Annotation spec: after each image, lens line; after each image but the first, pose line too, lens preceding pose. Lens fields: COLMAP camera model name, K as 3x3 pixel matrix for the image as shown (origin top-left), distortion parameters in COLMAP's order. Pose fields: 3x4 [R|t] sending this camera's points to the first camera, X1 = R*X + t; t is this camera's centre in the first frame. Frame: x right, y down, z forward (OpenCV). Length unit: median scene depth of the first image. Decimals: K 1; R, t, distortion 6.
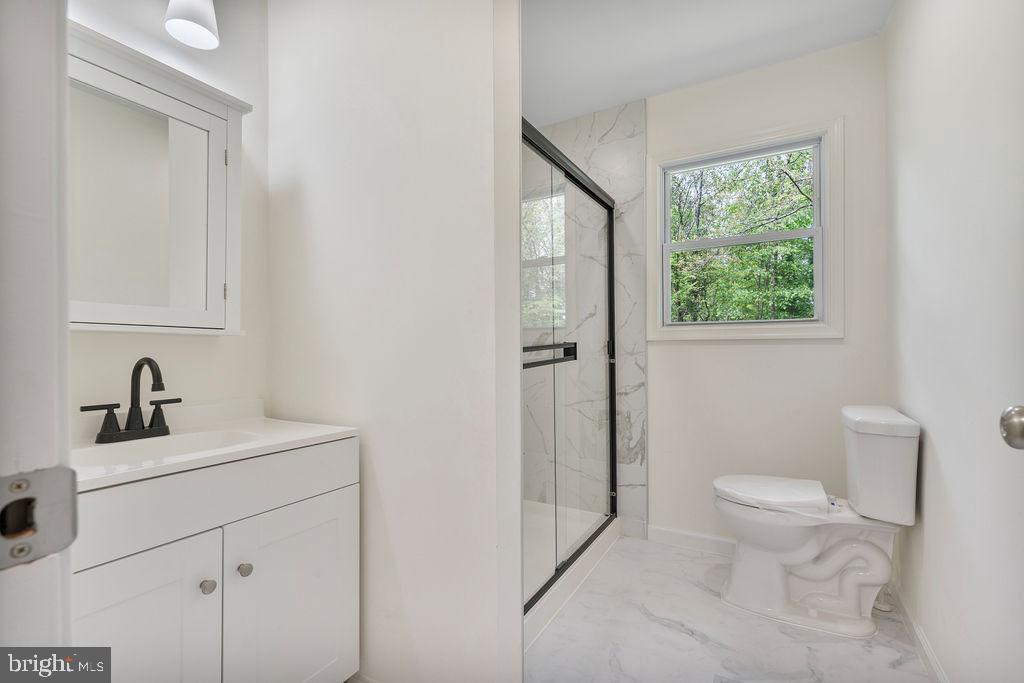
lens RADIAL K [[457.1, 0, 530.2], [0, 457.1, 365.1], [0, 0, 1]] dist [0.000230, -0.000828]
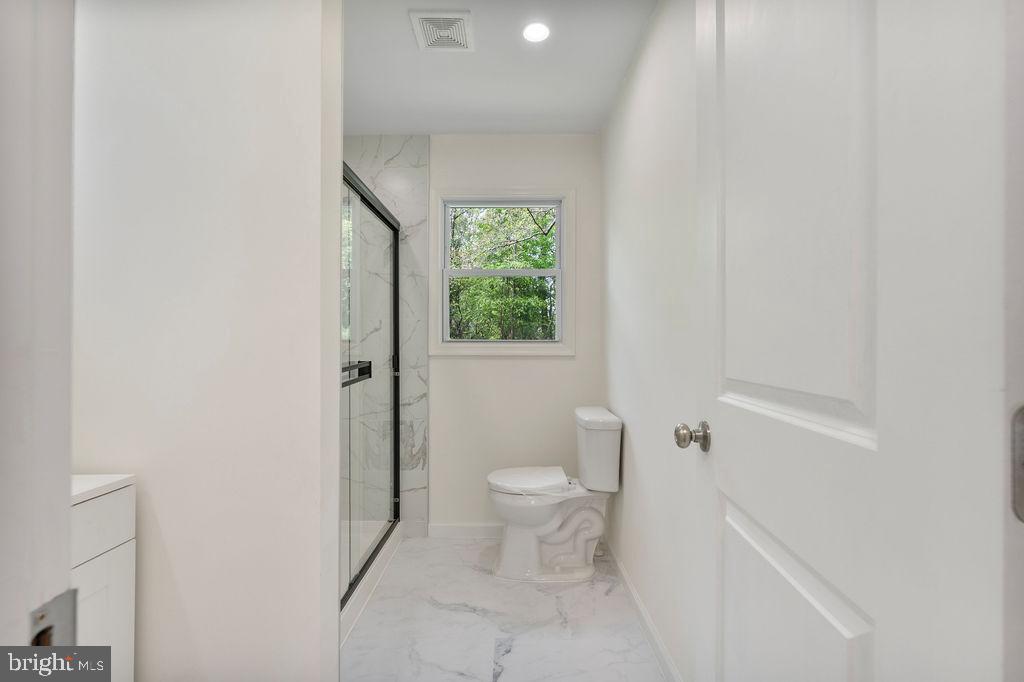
lens RADIAL K [[487.8, 0, 509.0], [0, 487.8, 343.5], [0, 0, 1]] dist [0.006620, 0.000921]
pose [[0.861914, 0.006217, 0.507016, -0.186800], [-0.004557, 0.999979, -0.004514, -0.083662], [-0.507033, 0.001580, 0.861925, -0.115935]]
